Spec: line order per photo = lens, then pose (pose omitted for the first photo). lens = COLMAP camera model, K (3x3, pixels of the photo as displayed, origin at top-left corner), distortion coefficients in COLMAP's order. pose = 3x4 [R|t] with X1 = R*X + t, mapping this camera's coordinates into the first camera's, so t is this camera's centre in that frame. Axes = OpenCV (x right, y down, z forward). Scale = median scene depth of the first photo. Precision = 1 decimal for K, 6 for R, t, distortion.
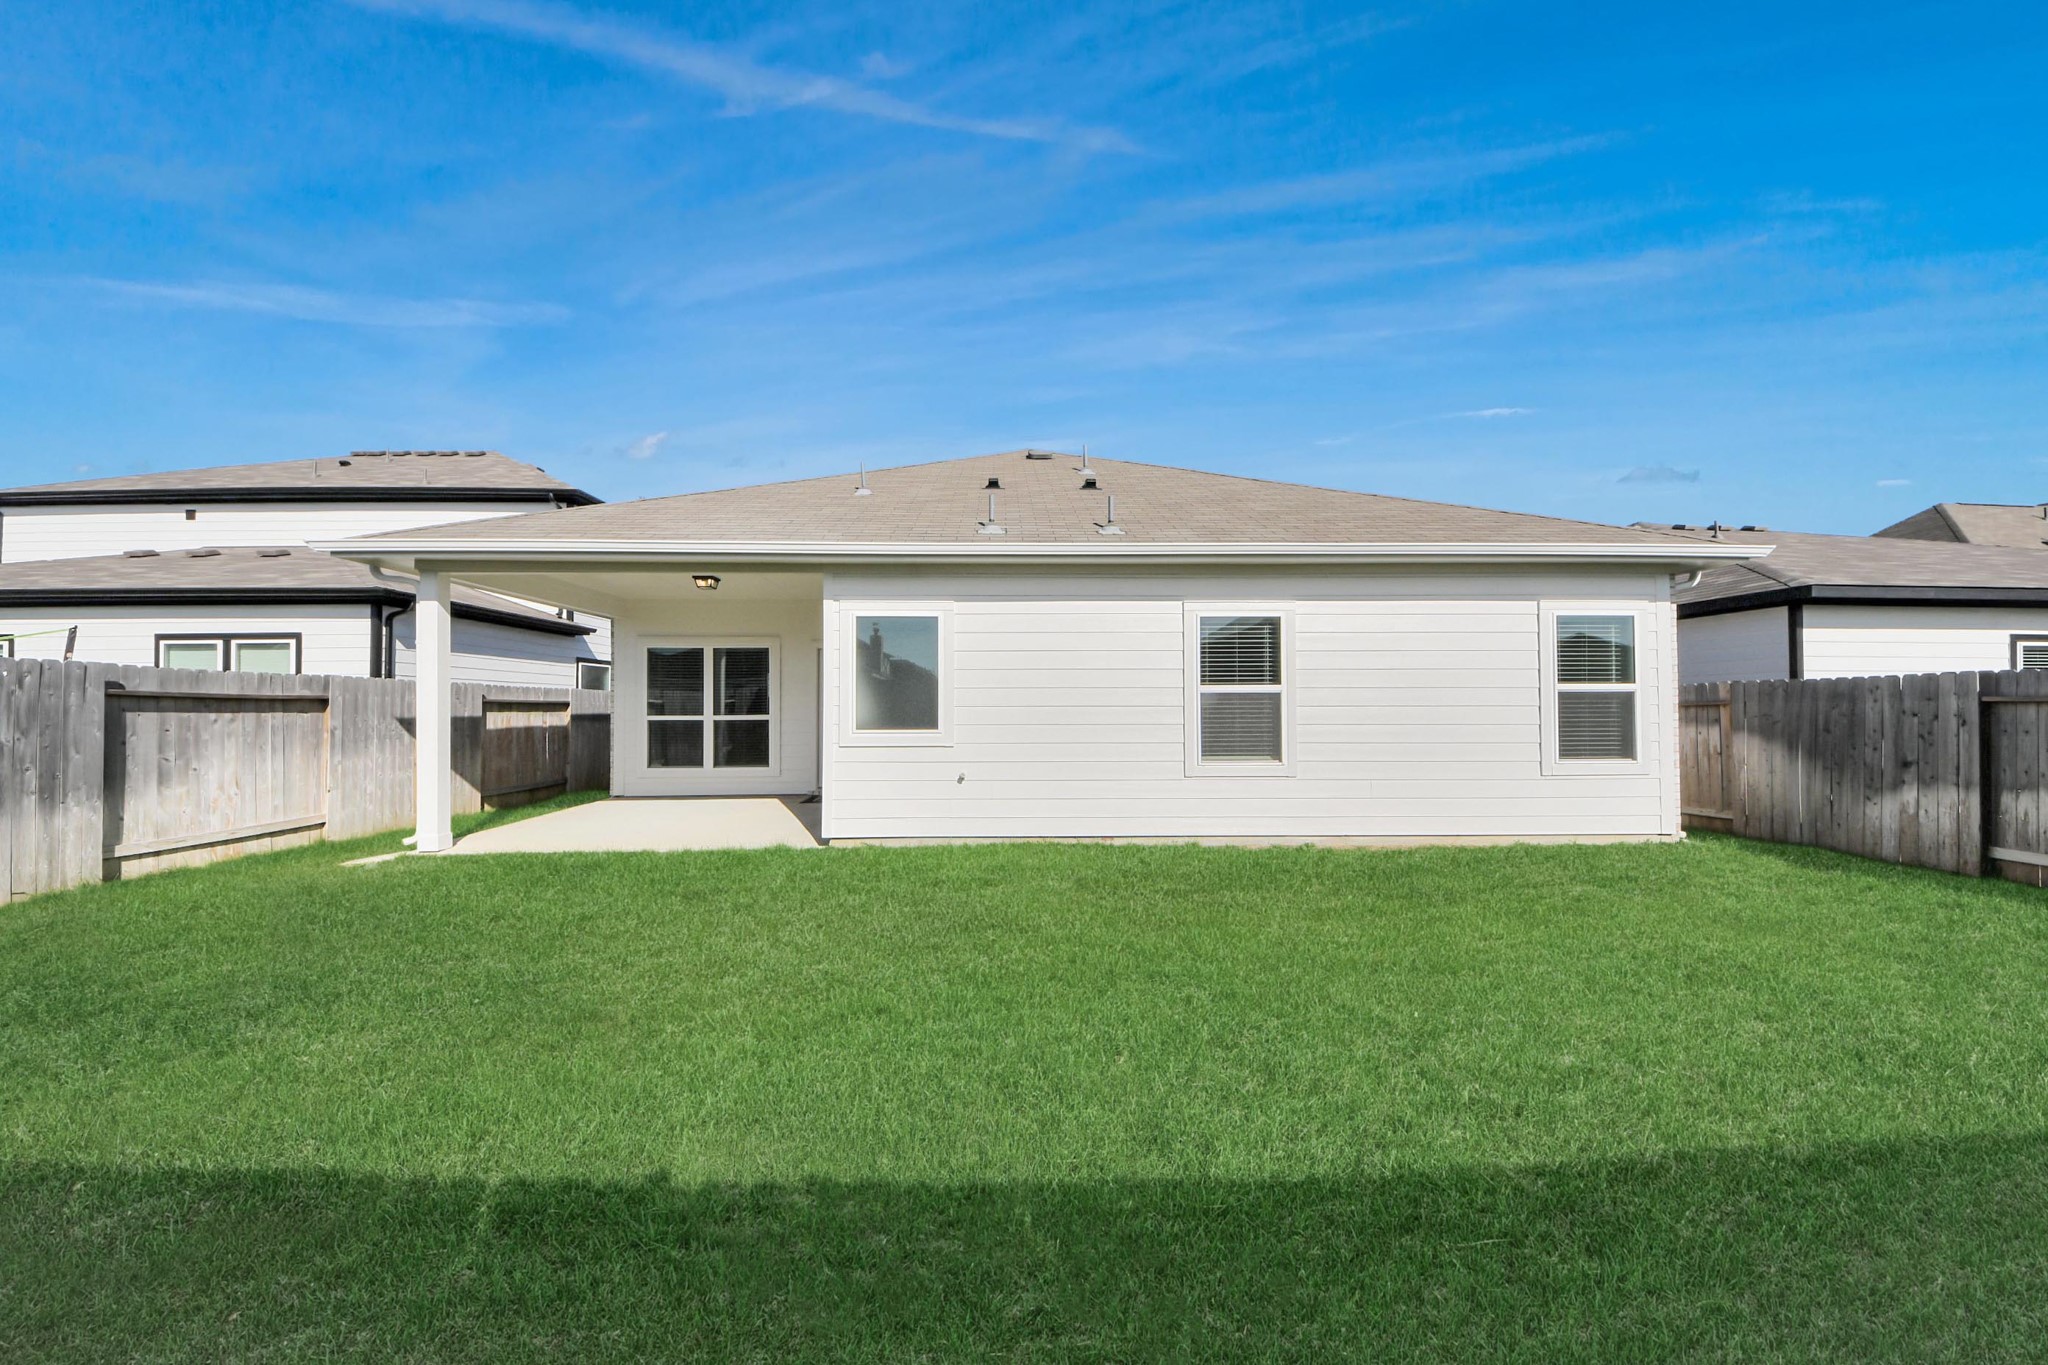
lens RADIAL K [[741.8, 0, 1034.5], [0, 741.8, 703.1], [0, 0, 1]] dist [-0.001969, -0.007177]
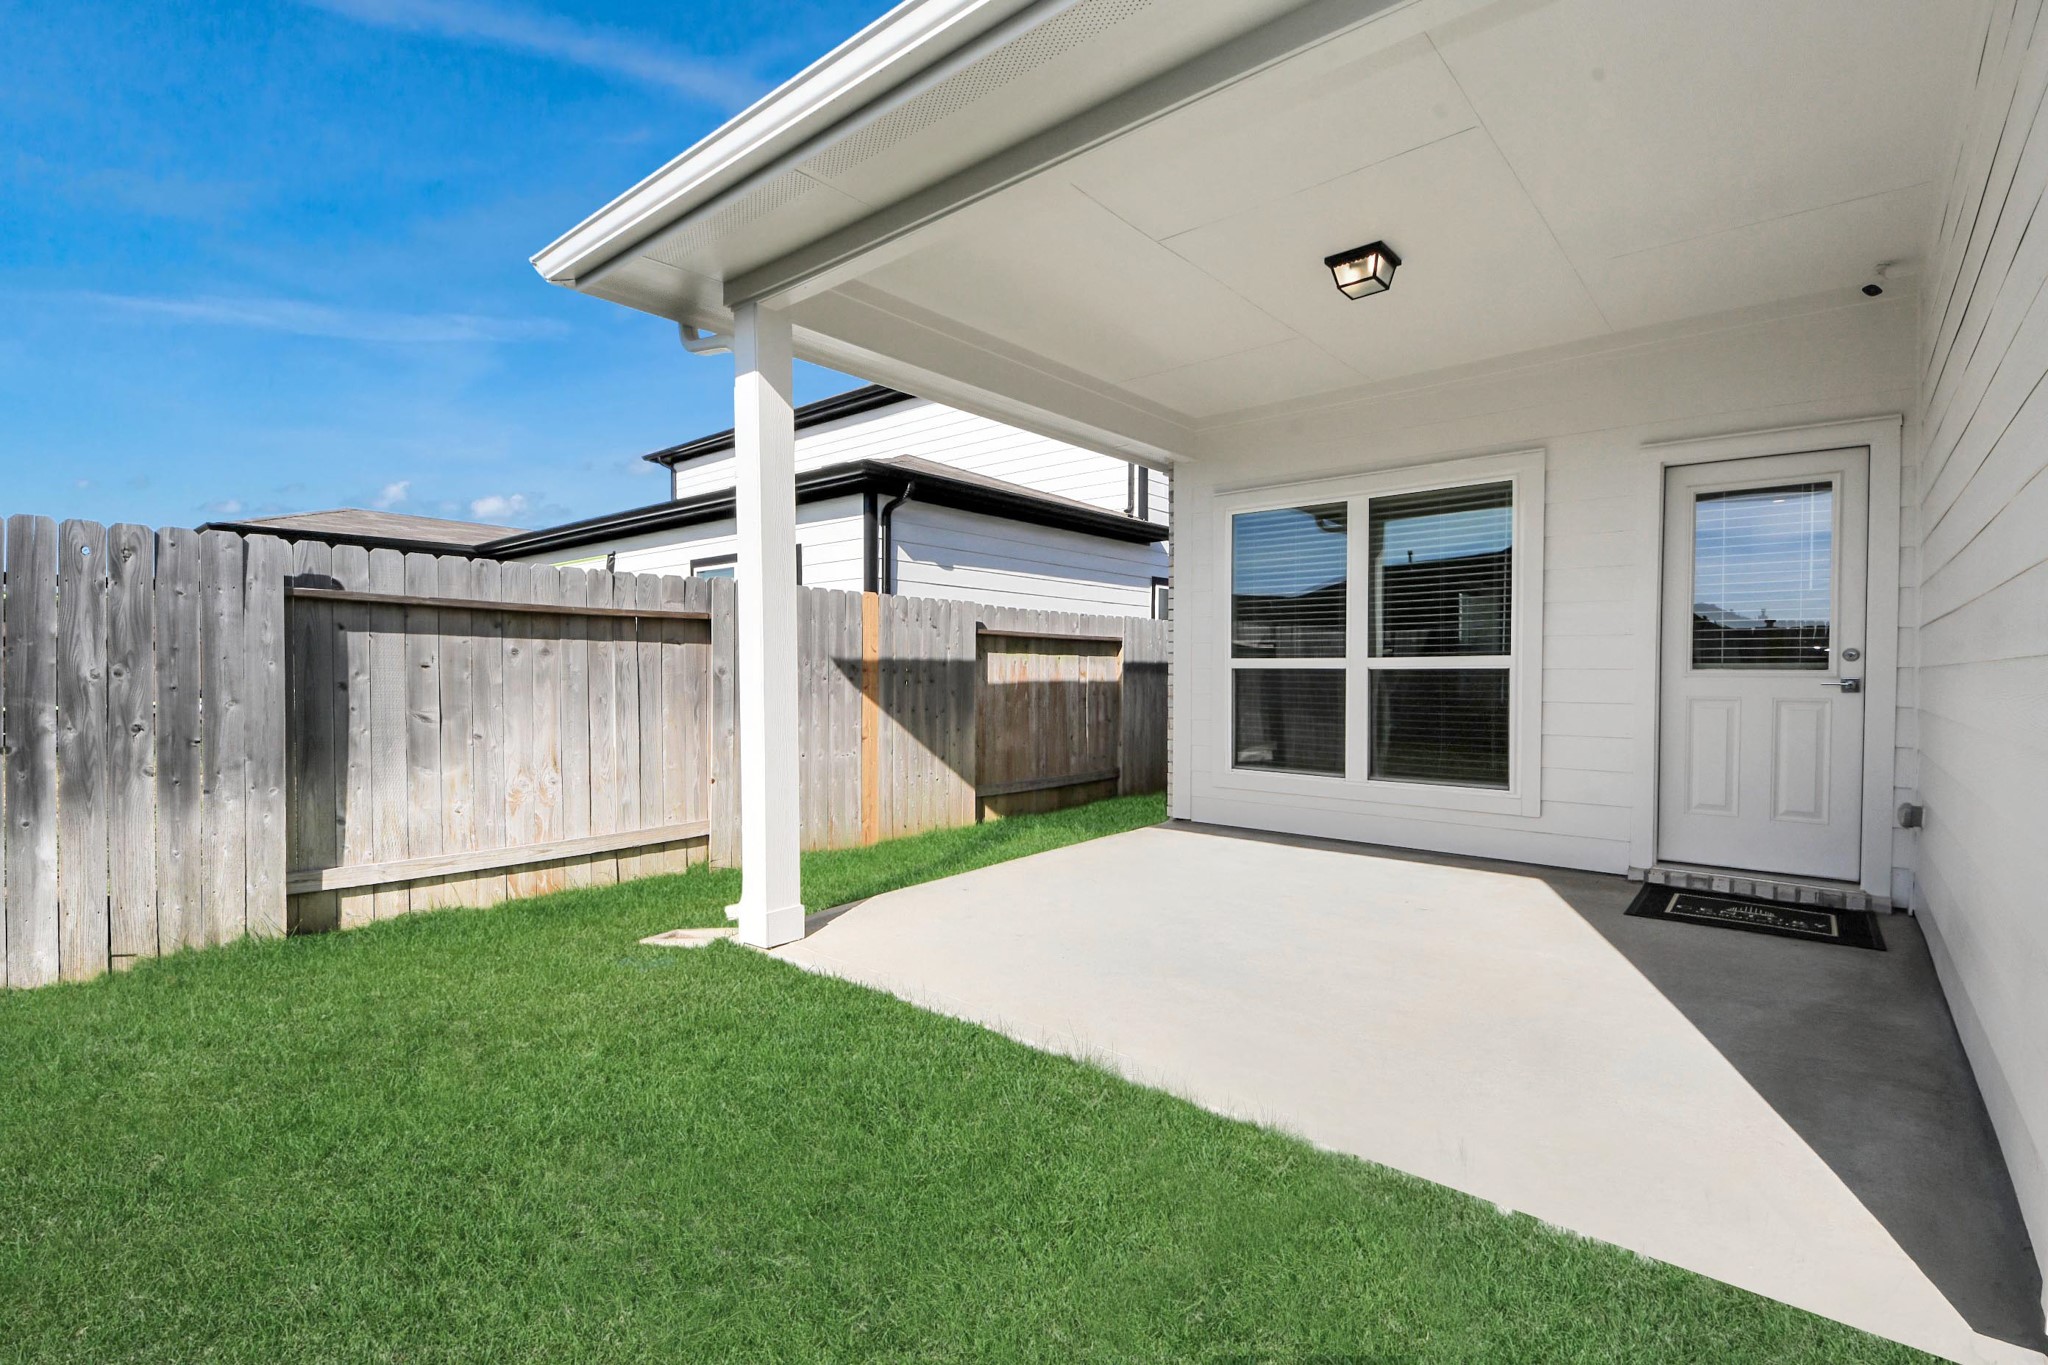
lens RADIAL K [[937.6, 0, 1030.6], [0, 937.6, 689.5], [0, 0, 1]] dist [0.020839, -0.000333]
pose [[0.738688, 0.019033, -0.673779, -0.302046], [-0.002000, 0.999659, 0.026046, 0.030570], [0.674045, -0.017892, 0.738474, 0.667487]]
